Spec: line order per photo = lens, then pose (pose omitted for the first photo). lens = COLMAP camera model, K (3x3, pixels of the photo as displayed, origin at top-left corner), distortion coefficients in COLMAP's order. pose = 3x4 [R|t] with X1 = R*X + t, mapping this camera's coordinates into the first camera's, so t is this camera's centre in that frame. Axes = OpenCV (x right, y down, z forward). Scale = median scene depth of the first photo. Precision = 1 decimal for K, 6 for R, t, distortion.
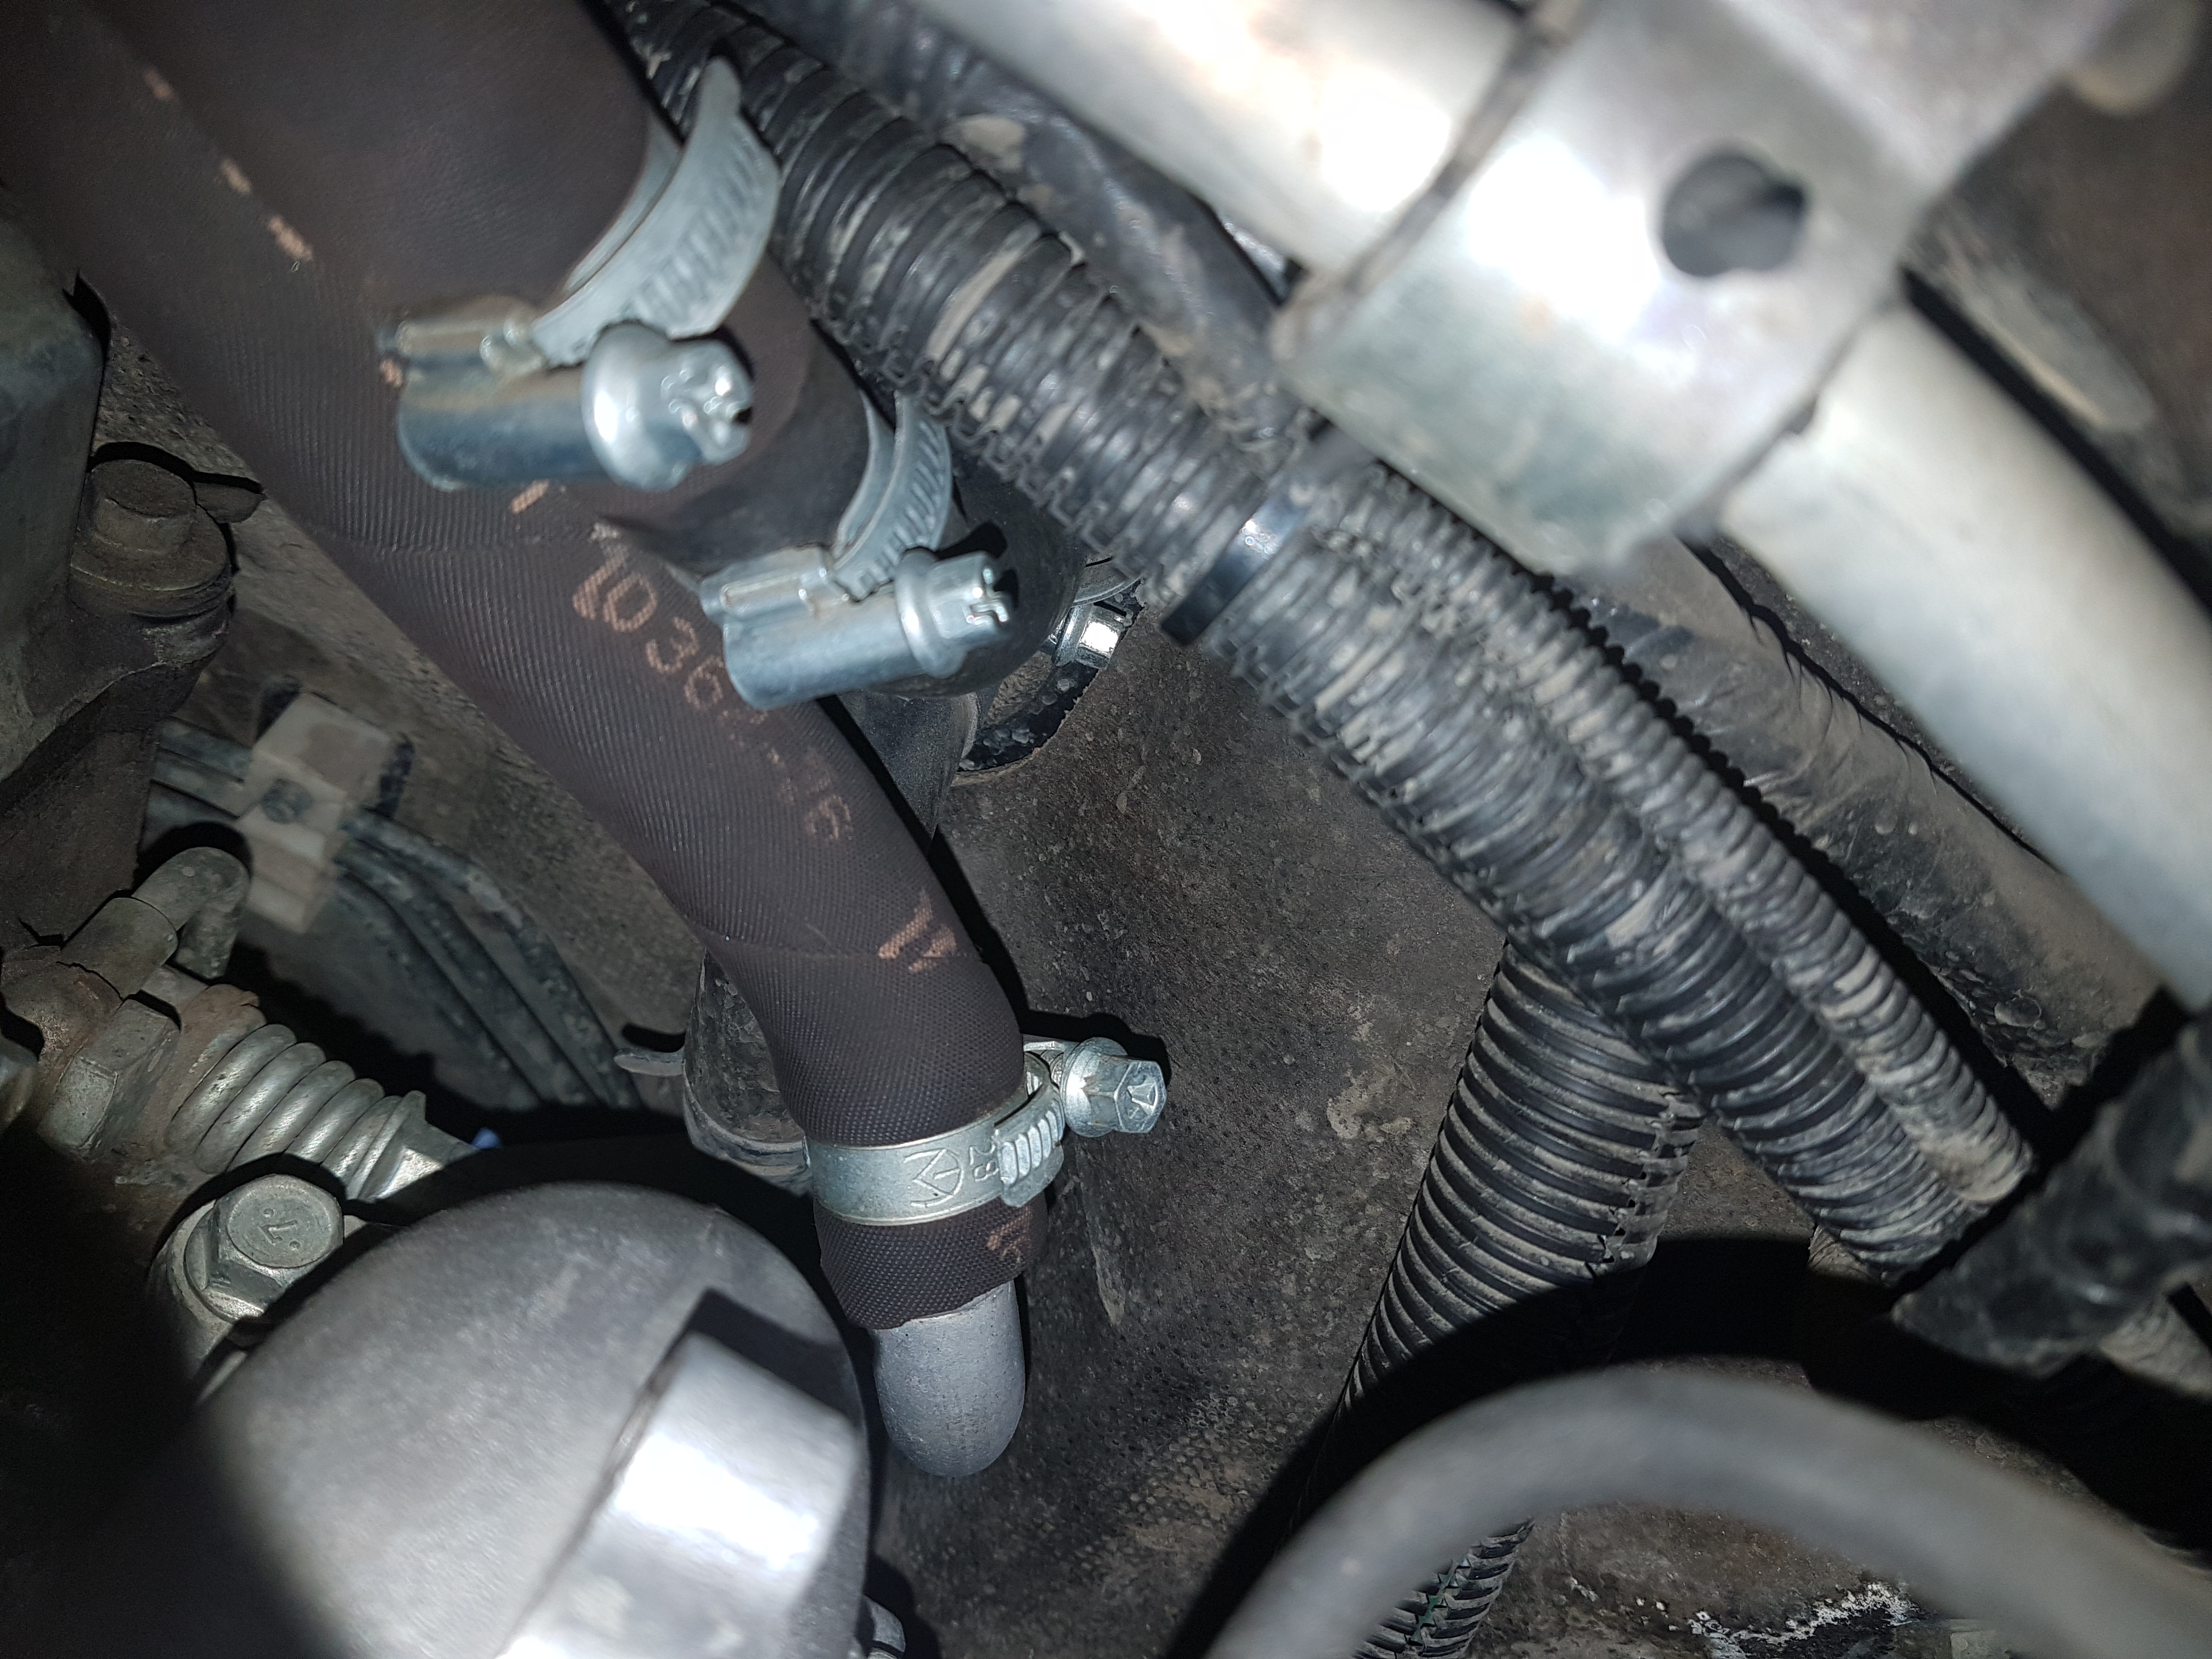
lens RADIAL K [[1474.4, 0, 1106.0], [0, 1474.4, 829.5], [0, 0, 1]] dist [0.172981, -0.155912]
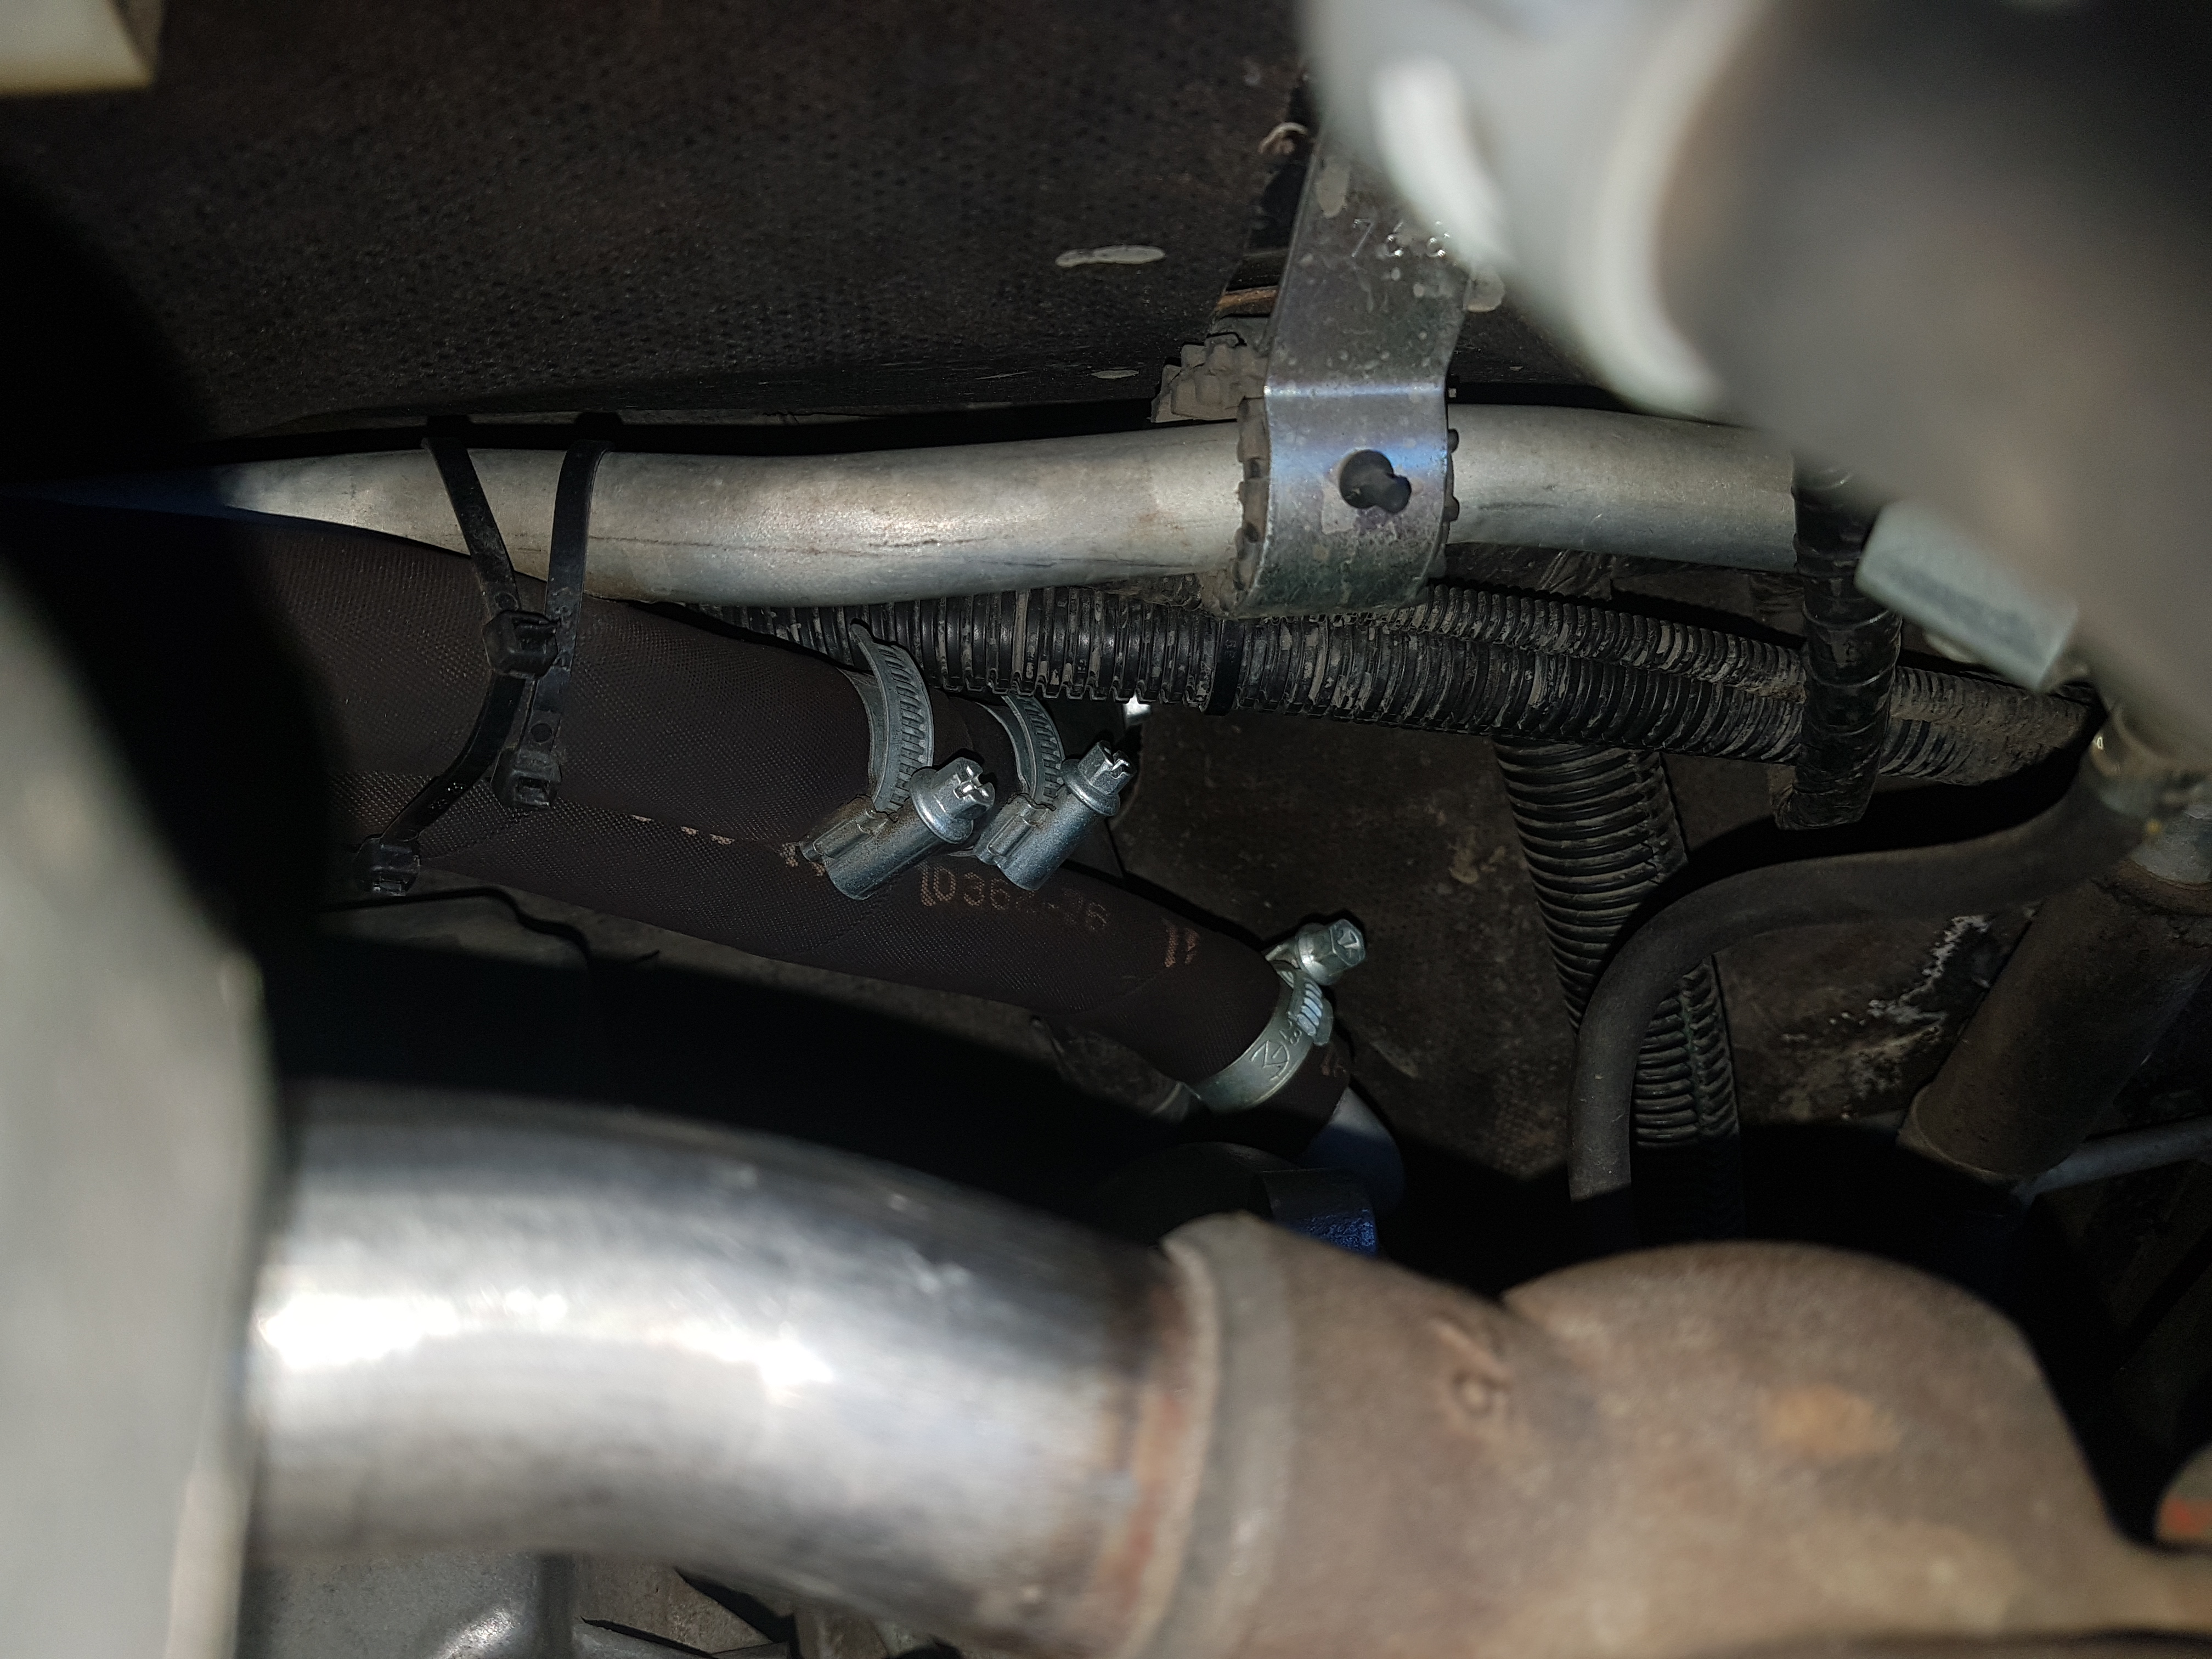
lens RADIAL K [[1458.7, 0, 1106.0], [0, 1458.7, 829.5], [0, 0, 1]] dist [0.183378, 0.000194]
pose [[0.809941, -0.585249, -0.038469, -0.061667], [0.586509, 0.808406, 0.049873, -0.161761], [0.001911, -0.062957, 0.998014, -0.603465]]
